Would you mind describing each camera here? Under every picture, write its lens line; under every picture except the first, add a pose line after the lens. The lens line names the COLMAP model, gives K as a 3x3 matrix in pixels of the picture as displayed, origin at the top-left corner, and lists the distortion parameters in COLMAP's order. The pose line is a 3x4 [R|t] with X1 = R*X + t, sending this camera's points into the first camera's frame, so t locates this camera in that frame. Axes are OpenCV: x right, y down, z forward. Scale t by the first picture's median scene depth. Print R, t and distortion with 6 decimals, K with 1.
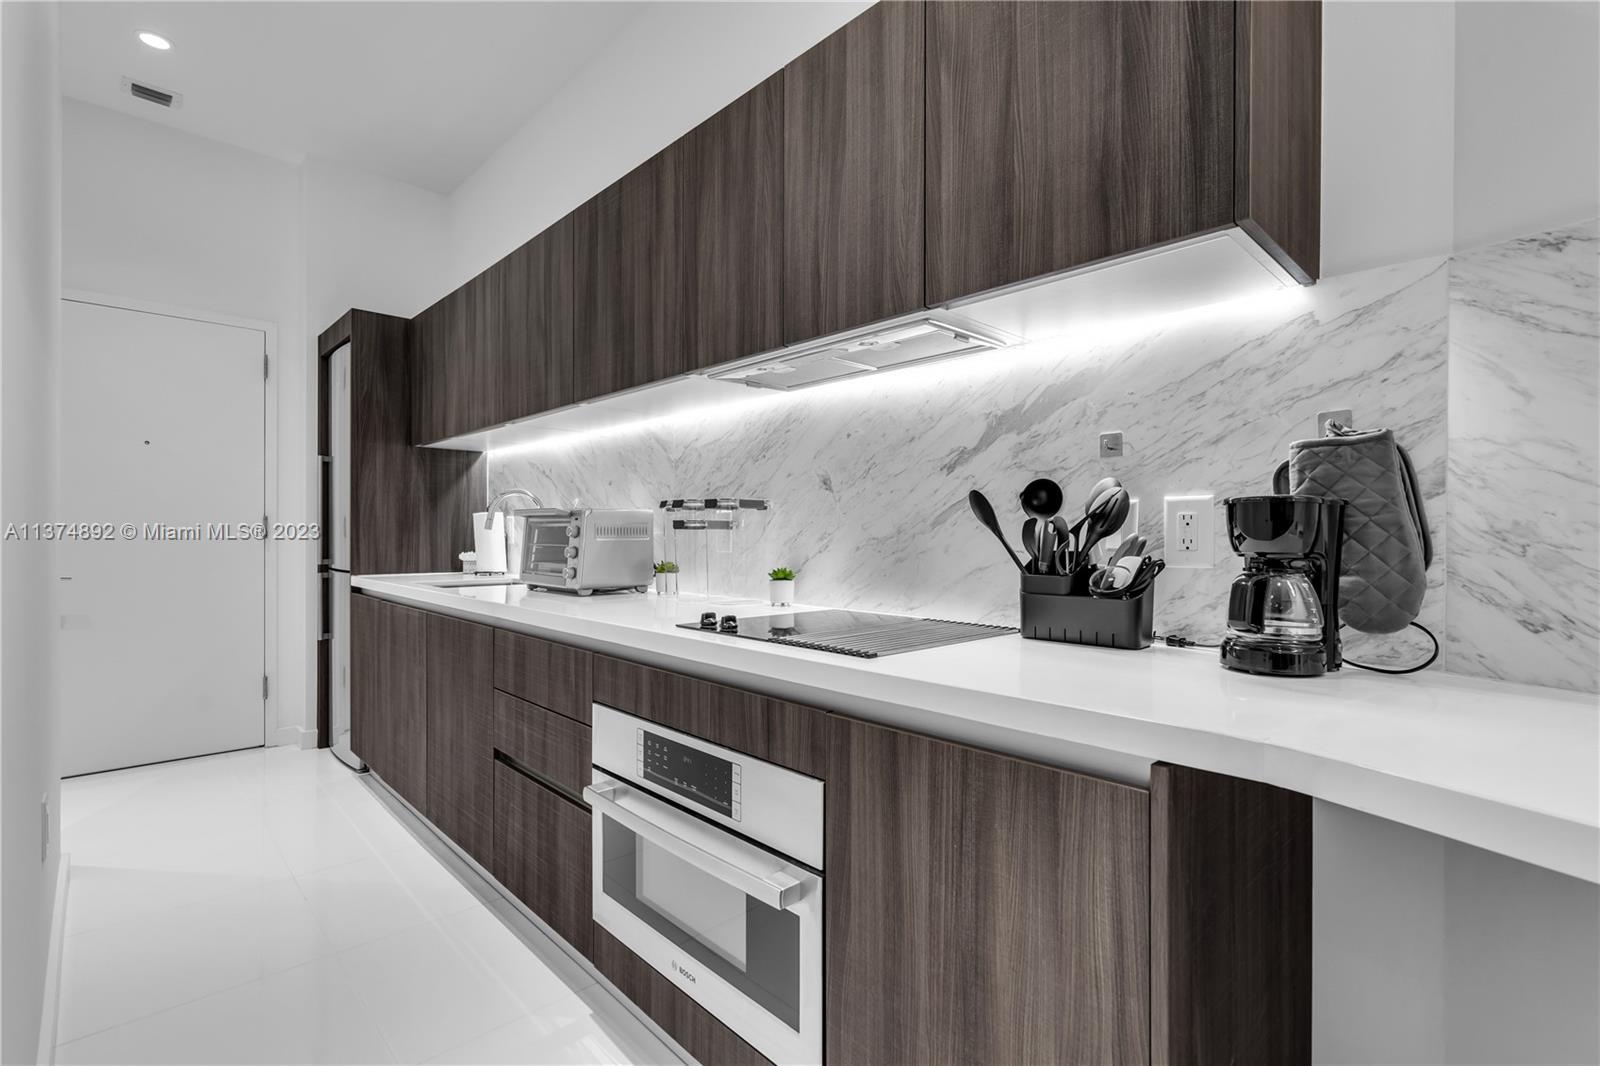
lens RADIAL K [[744.8, 0, 798.6], [0, 744.8, 535.7], [0, 0, 1]] dist [-0.002482, 0.000975]
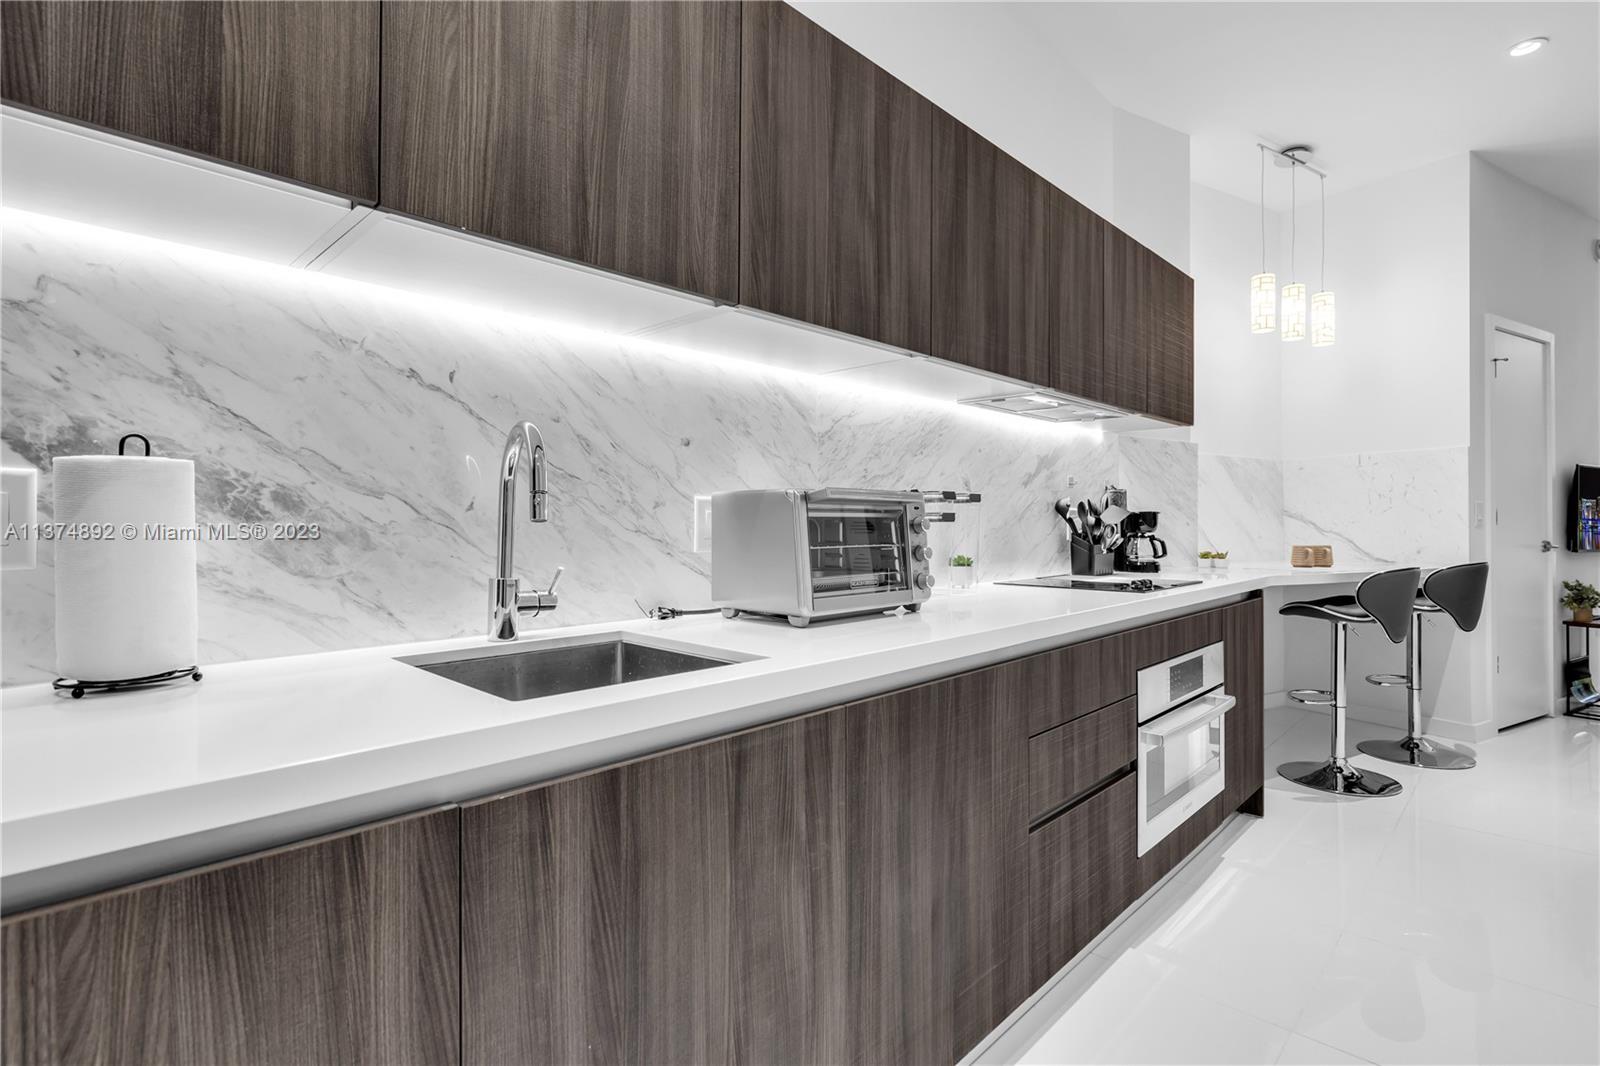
lens RADIAL K [[766.7, 0, 796.2], [0, 766.7, 514.3], [0, 0, 1]] dist [-0.003603, 0.001844]
pose [[-0.037439, 0.006585, 0.999277, -1.118958], [0.001956, 0.999977, -0.006516, -0.012465], [-0.999297, 0.001710, -0.037451, 1.212335]]
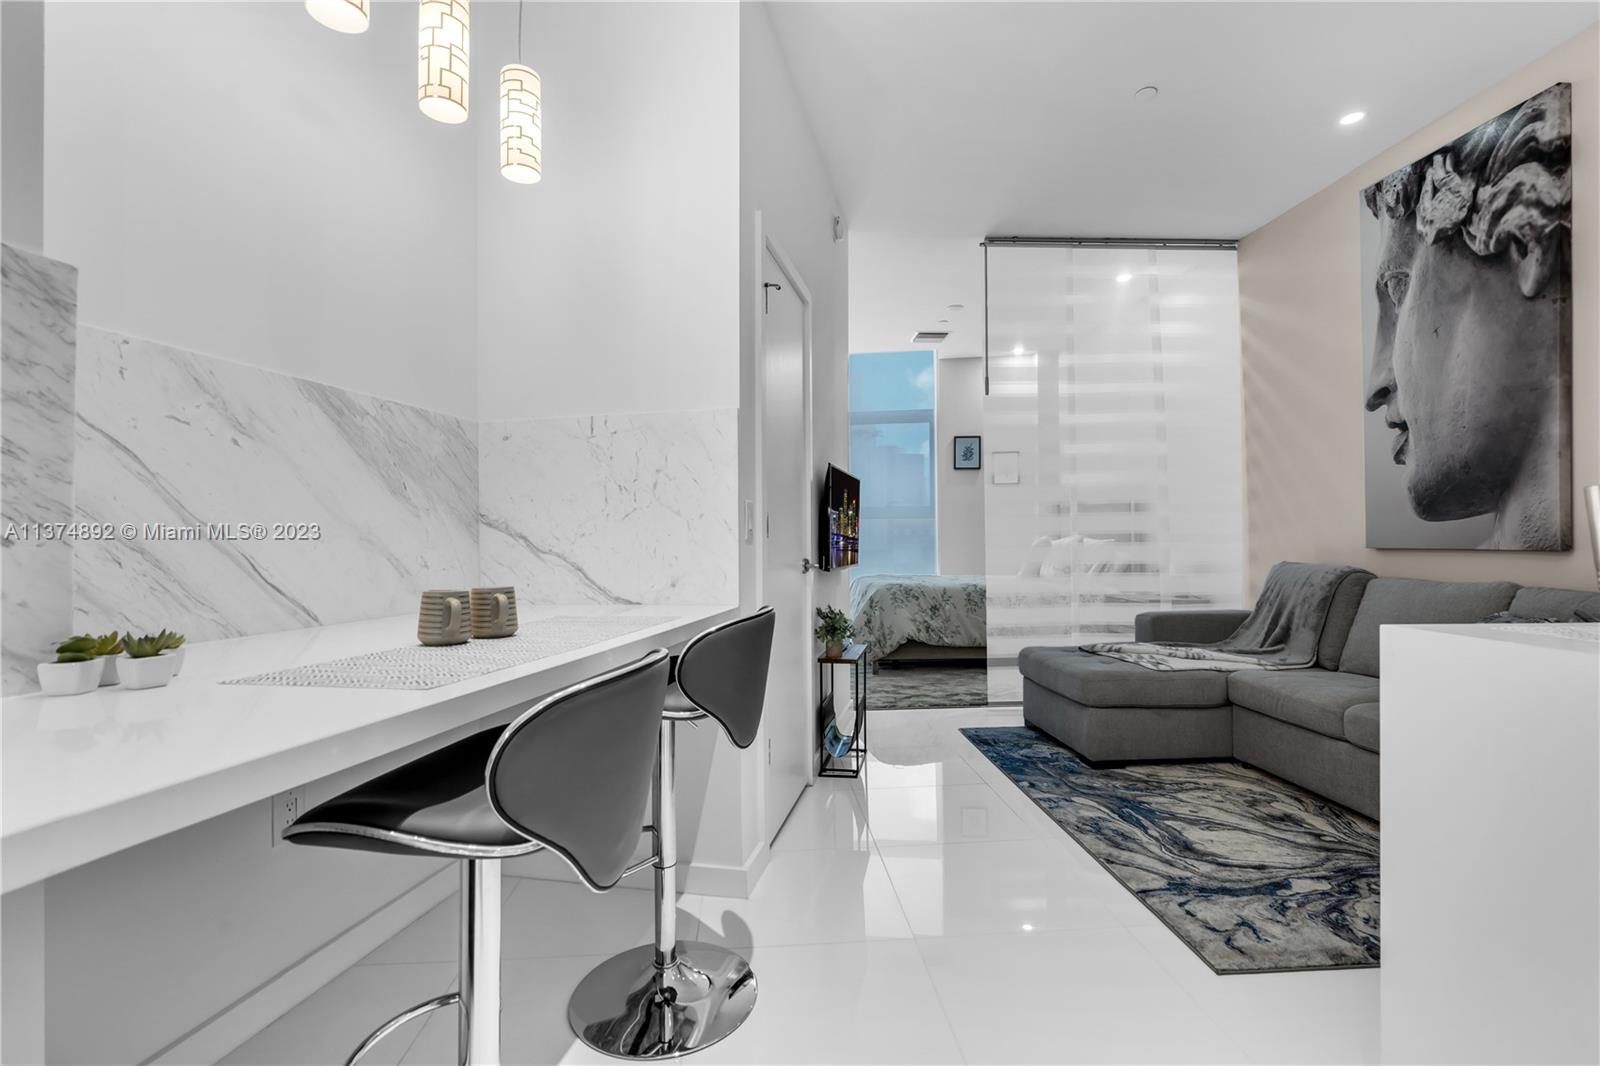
lens RADIAL K [[726.5, 0, 808.4], [0, 726.5, 530.0], [0, 0, 1]] dist [0.002407, 0.000938]
pose [[-0.779508, 0.006219, 0.626362, -0.123437], [0.003532, 0.999978, -0.005533, -0.002223], [-0.626383, -0.002101, -0.779513, 0.325369]]
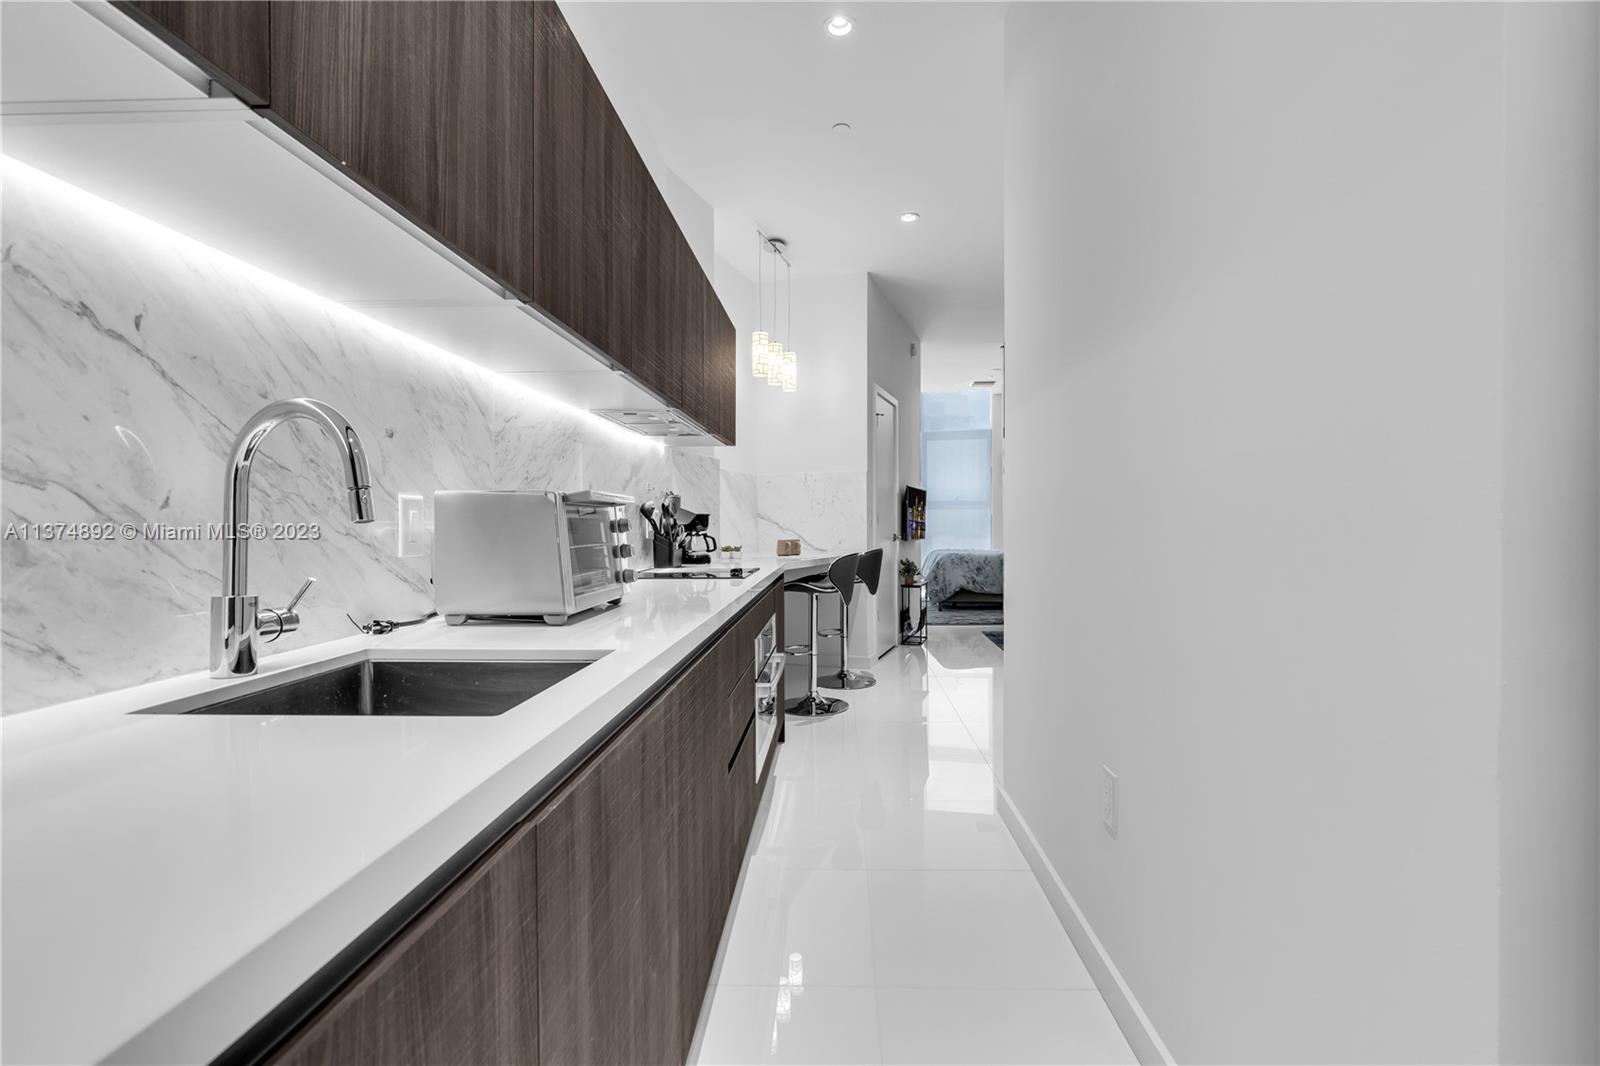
lens RADIAL K [[726.5, 0, 808.4], [0, 726.5, 530.0], [0, 0, 1]] dist [0.002407, 0.000938]
pose [[-0.696171, -0.007695, 0.717835, -1.068889], [0.003572, 0.999893, 0.014182, -0.011909], [-0.717867, 0.012437, -0.696069, 1.483987]]
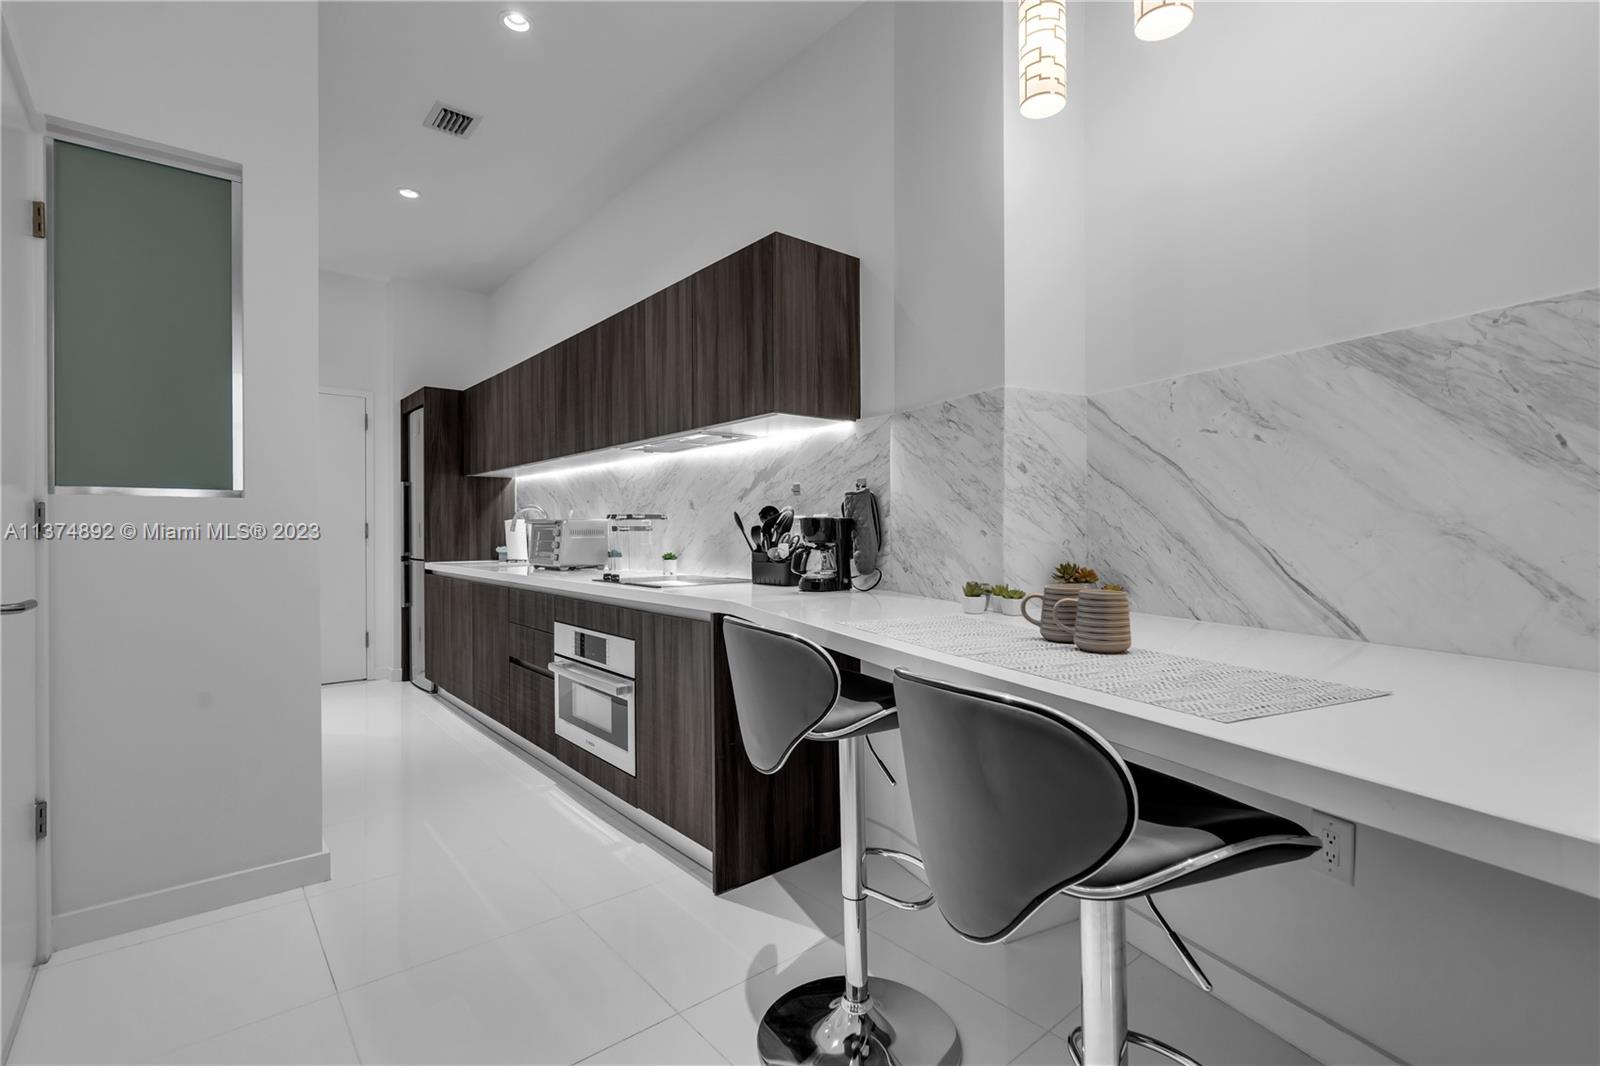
lens RADIAL K [[726.5, 0, 808.4], [0, 726.5, 530.0], [0, 0, 1]] dist [0.002407, 0.000938]
pose [[0.999143, -0.007722, -0.040674, 0.349272], [0.007593, 0.999966, -0.003342, -0.002516], [0.040699, 0.003030, 0.999167, -0.653078]]
